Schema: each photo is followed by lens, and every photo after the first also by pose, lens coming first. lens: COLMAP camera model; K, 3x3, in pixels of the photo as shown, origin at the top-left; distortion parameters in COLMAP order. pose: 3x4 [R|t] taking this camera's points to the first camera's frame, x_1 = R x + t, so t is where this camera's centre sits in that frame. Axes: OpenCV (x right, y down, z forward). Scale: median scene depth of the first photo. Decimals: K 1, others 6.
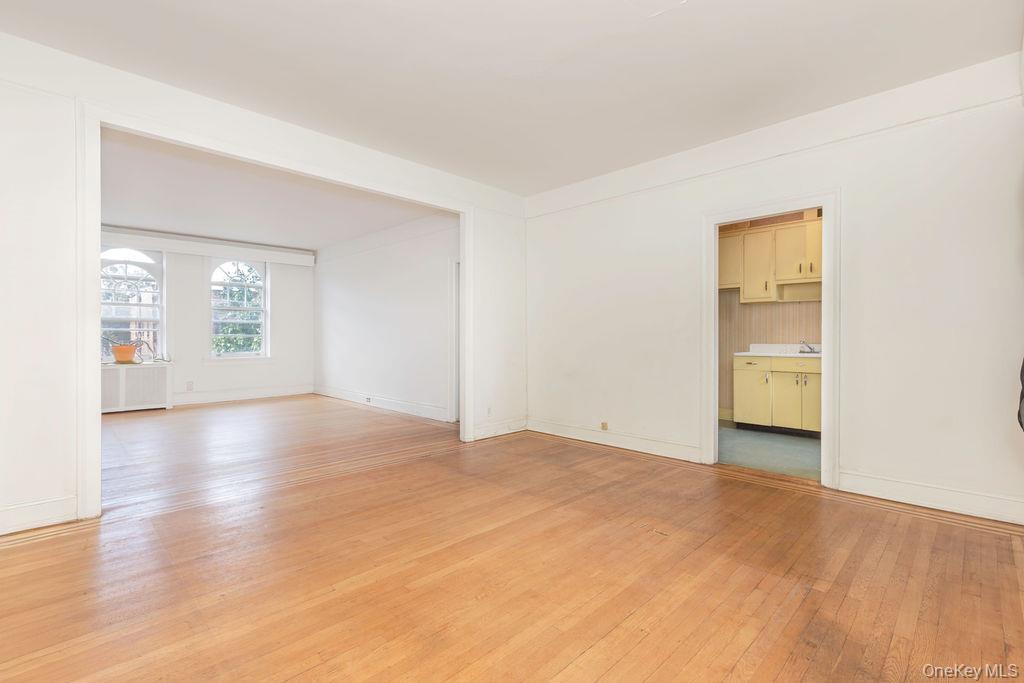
lens RADIAL K [[460.4, 0, 507.1], [0, 460.4, 338.5], [0, 0, 1]] dist [0.003121, 0.000056]
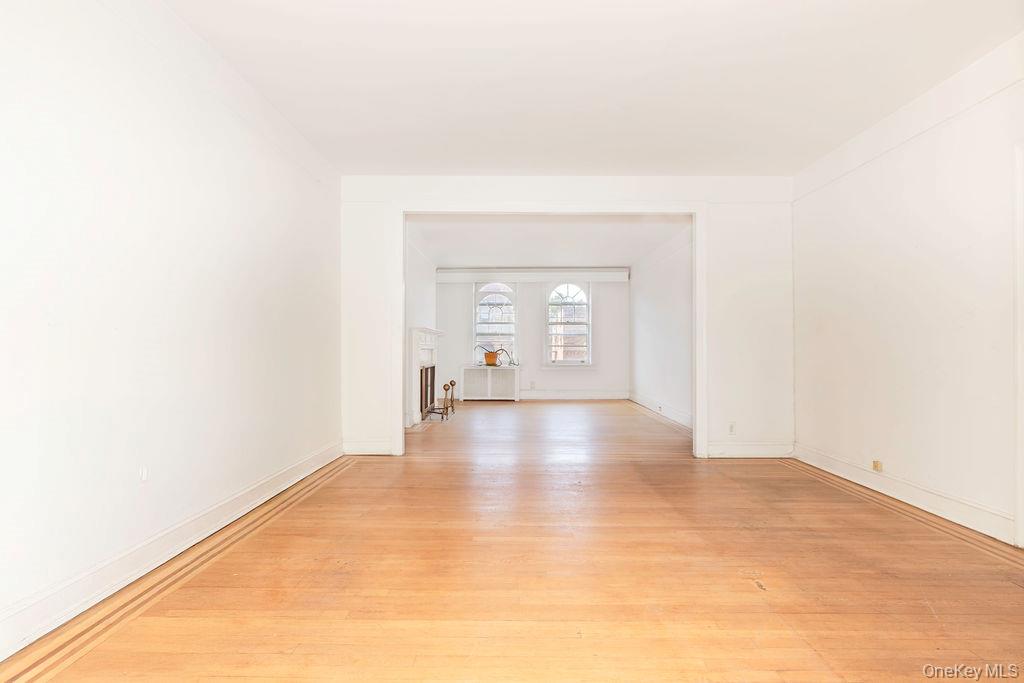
lens RADIAL K [[476.7, 0, 532.3], [0, 476.7, 354.9], [0, 0, 1]] dist [-0.001173, -0.000292]
pose [[0.718056, 0.010930, -0.695900, 0.397522], [-0.004339, 0.999928, 0.011229, 0.007309], [0.695972, -0.005044, 0.718051, 0.080539]]
